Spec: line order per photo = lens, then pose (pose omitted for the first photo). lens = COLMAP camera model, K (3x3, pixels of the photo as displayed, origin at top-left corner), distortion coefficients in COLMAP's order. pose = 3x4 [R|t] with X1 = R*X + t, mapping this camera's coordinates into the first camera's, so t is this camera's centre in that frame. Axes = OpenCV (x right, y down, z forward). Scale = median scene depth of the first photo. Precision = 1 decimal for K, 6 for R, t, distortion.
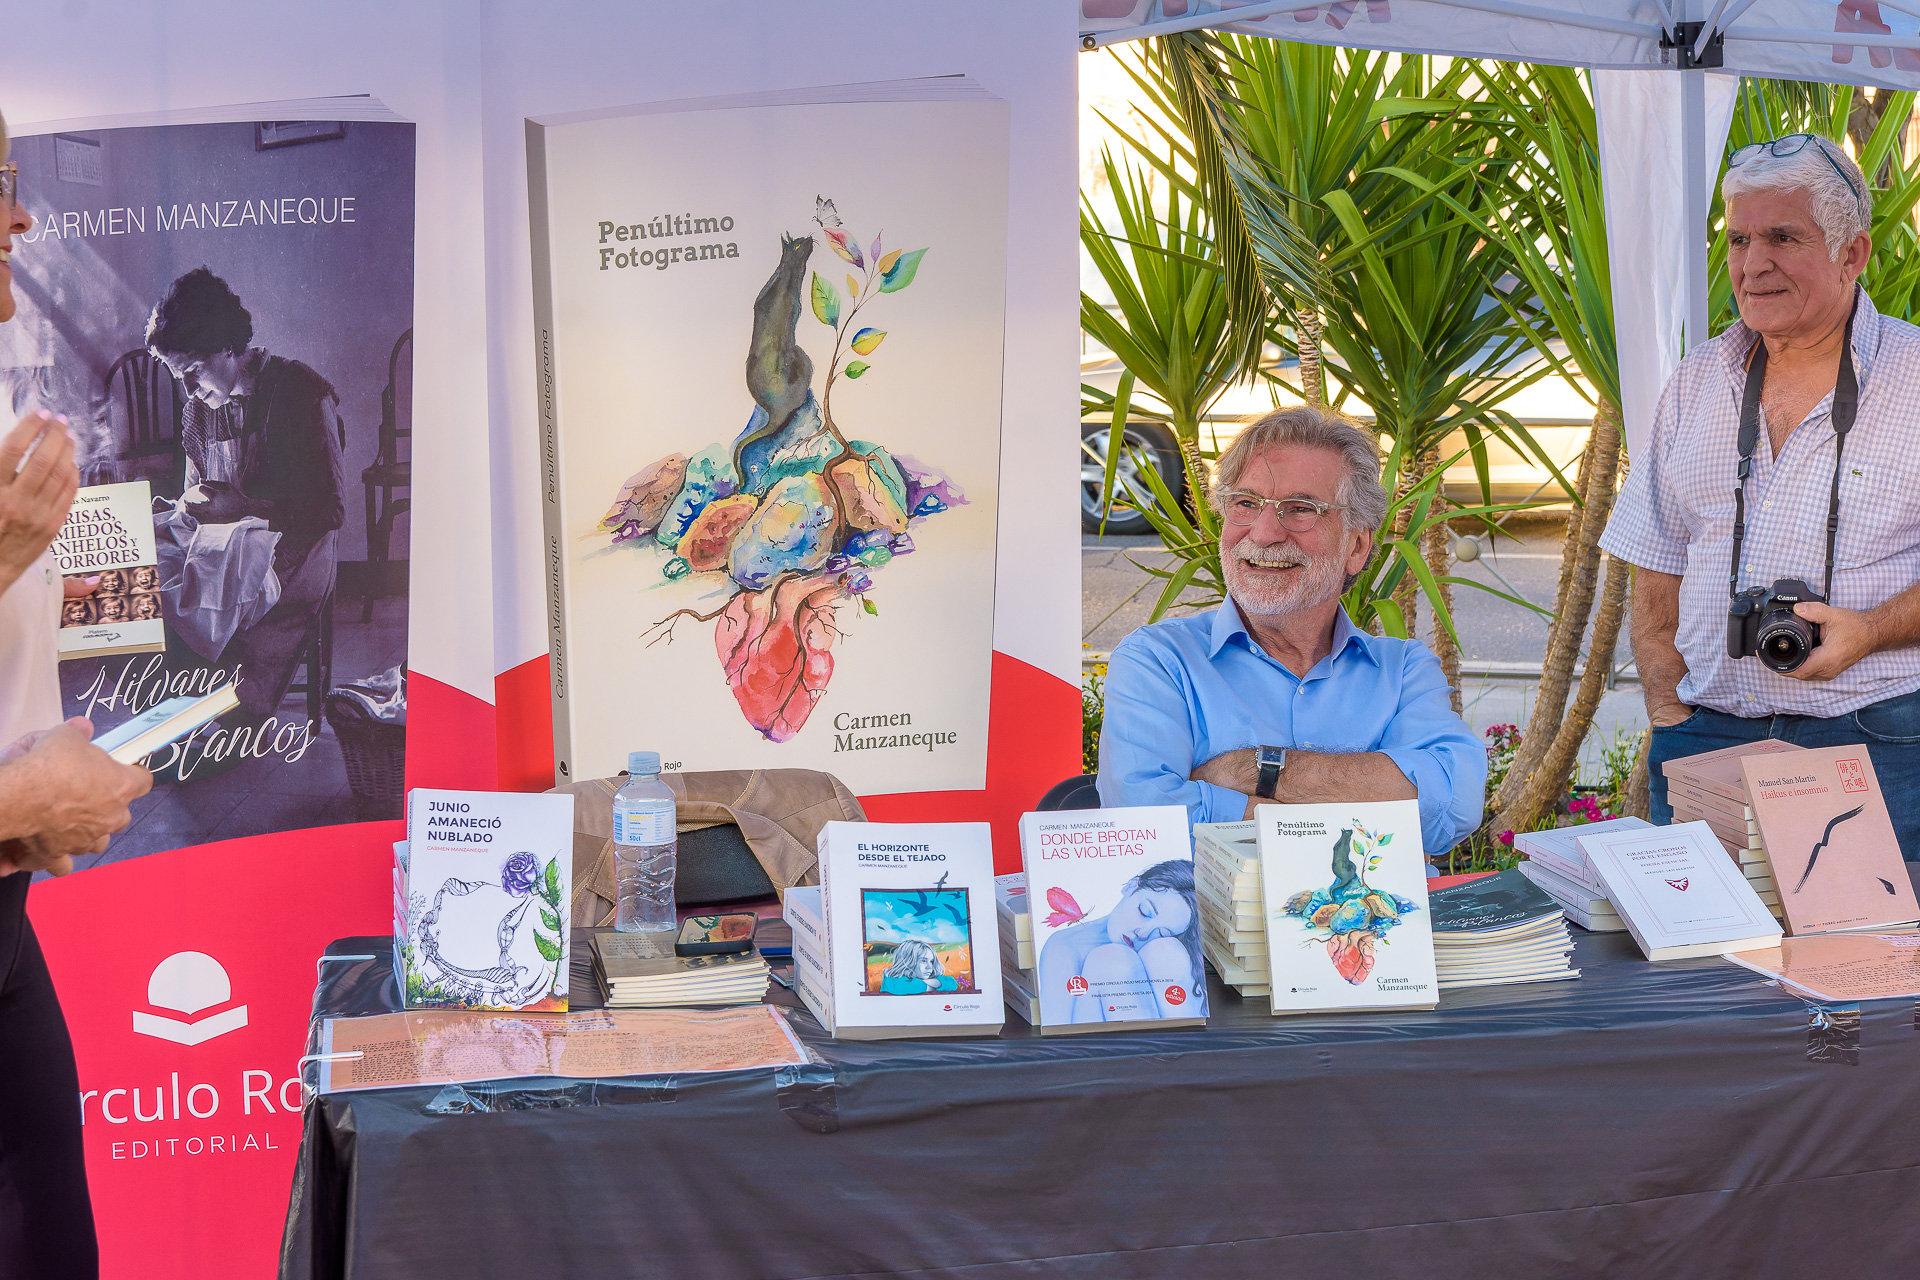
lens RADIAL K [[3654.4, 0, 960.7], [0, 3654.4, 631.9], [0, 0, 1]] dist [-0.142592, 0.000000]
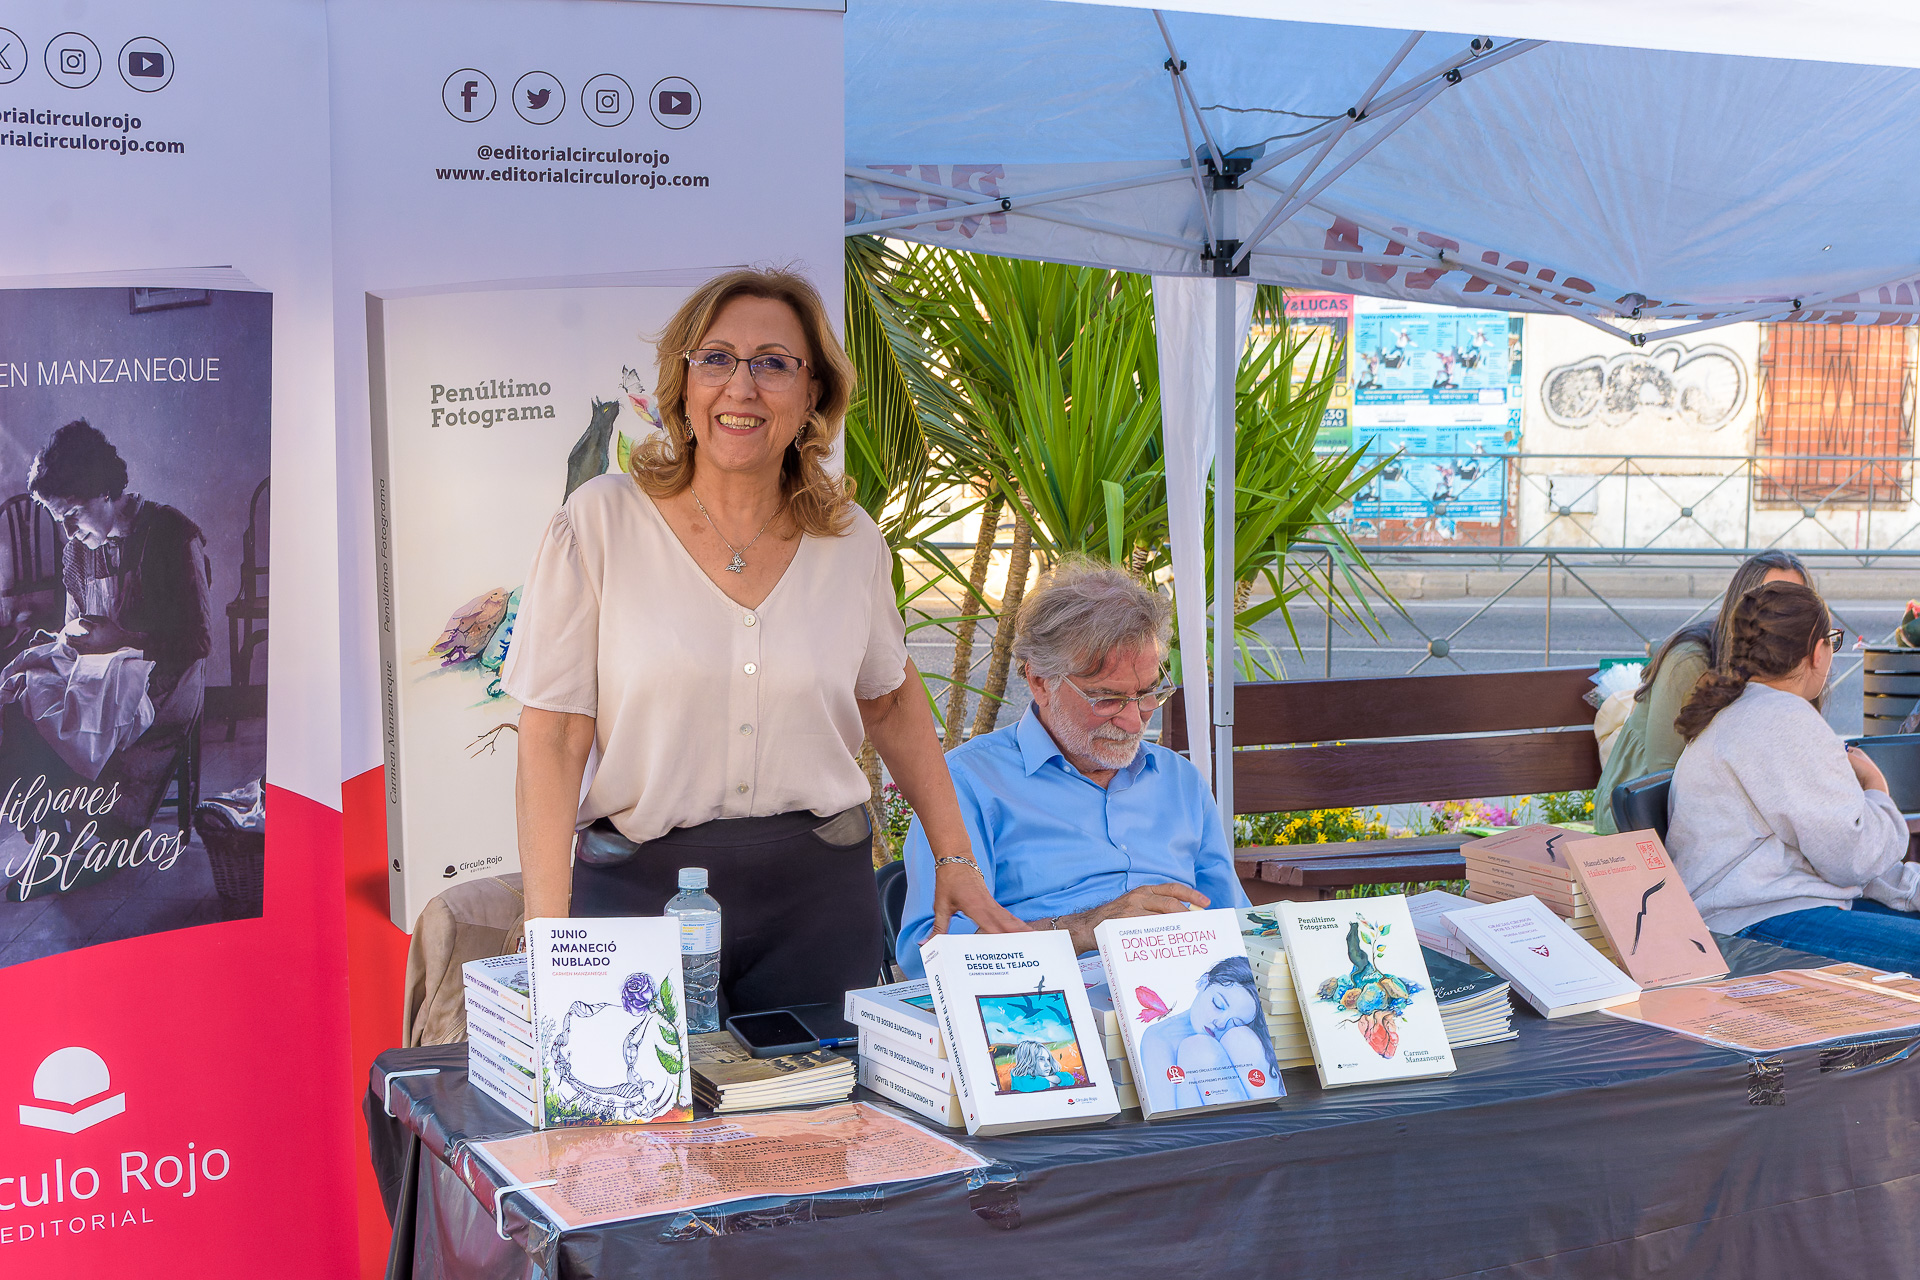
lens RADIAL K [[2673.1, 0, 959.1], [0, 2673.1, 653.2], [0, 0, 1]] dist [-0.066164, 0.000000]
pose [[0.956639, -0.010558, 0.291086, -0.188782], [0.014502, 0.999830, -0.011394, -0.017224], [-0.290916, 0.015121, 0.956629, 0.160402]]
